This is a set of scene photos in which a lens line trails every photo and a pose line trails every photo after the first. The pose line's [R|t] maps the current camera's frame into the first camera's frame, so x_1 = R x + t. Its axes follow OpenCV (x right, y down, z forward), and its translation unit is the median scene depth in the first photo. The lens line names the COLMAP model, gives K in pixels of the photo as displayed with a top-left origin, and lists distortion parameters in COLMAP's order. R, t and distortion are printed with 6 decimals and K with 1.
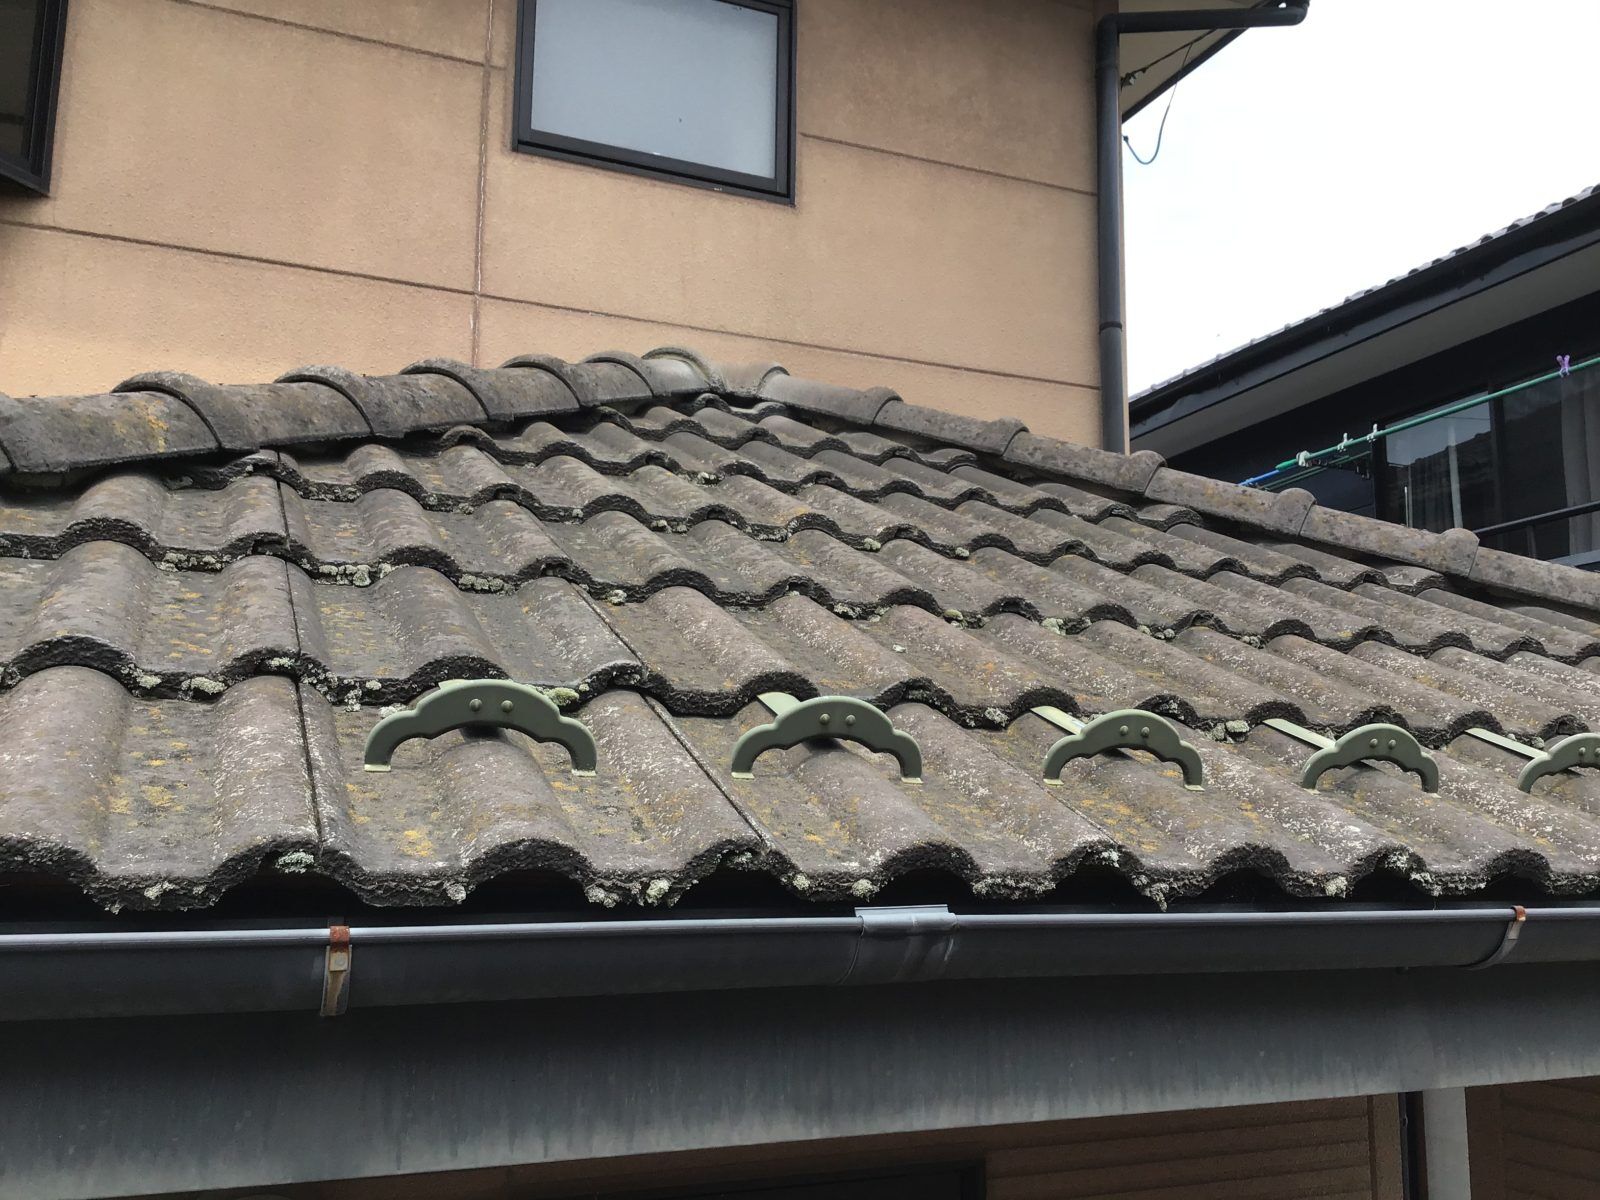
lens RADIAL K [[1433.8, 0, 810.3], [0, 1433.8, 597.6], [0, 0, 1]] dist [0.070329, -0.150460]
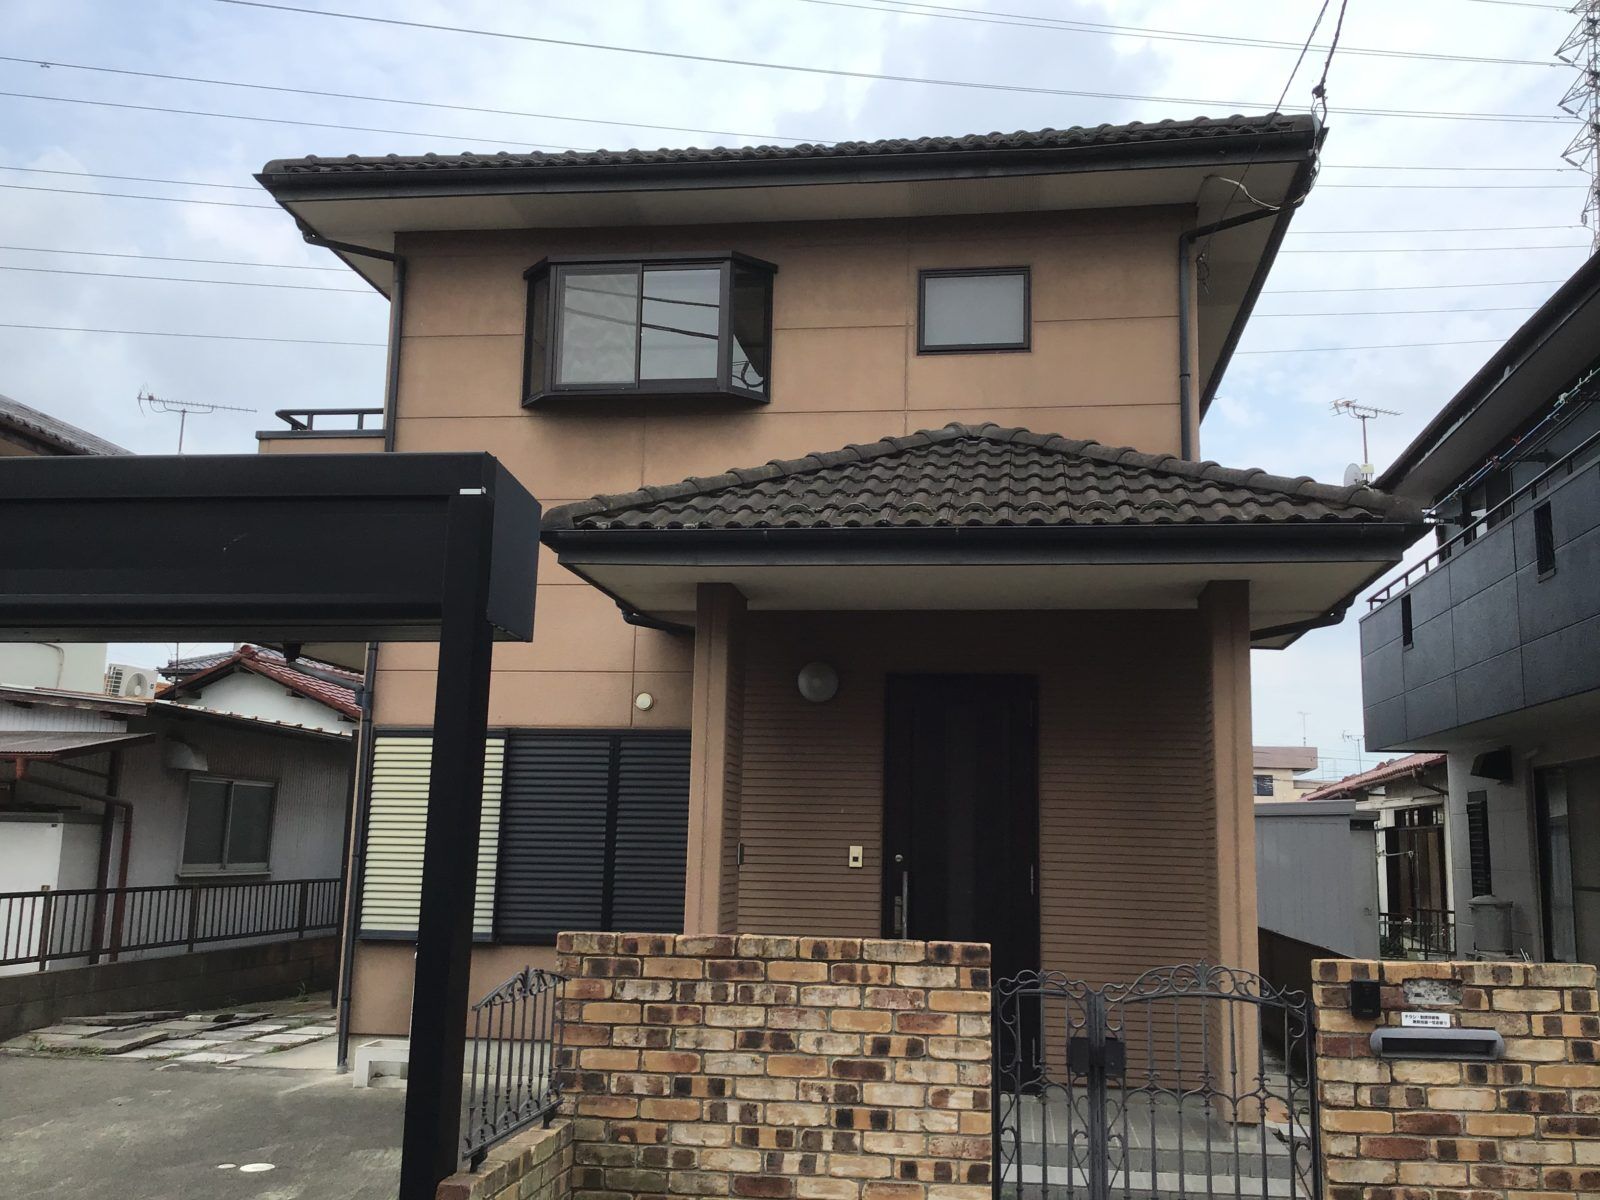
lens RADIAL K [[1433.8, 0, 827.8], [0, 1433.8, 595.7], [0, 0, 1]] dist [0.070329, -0.150460]
pose [[0.856237, -0.072480, -0.511473, 1.012638], [0.068267, 0.997301, -0.027043, 0.207528], [0.512052, -0.011761, 0.858874, -1.434818]]
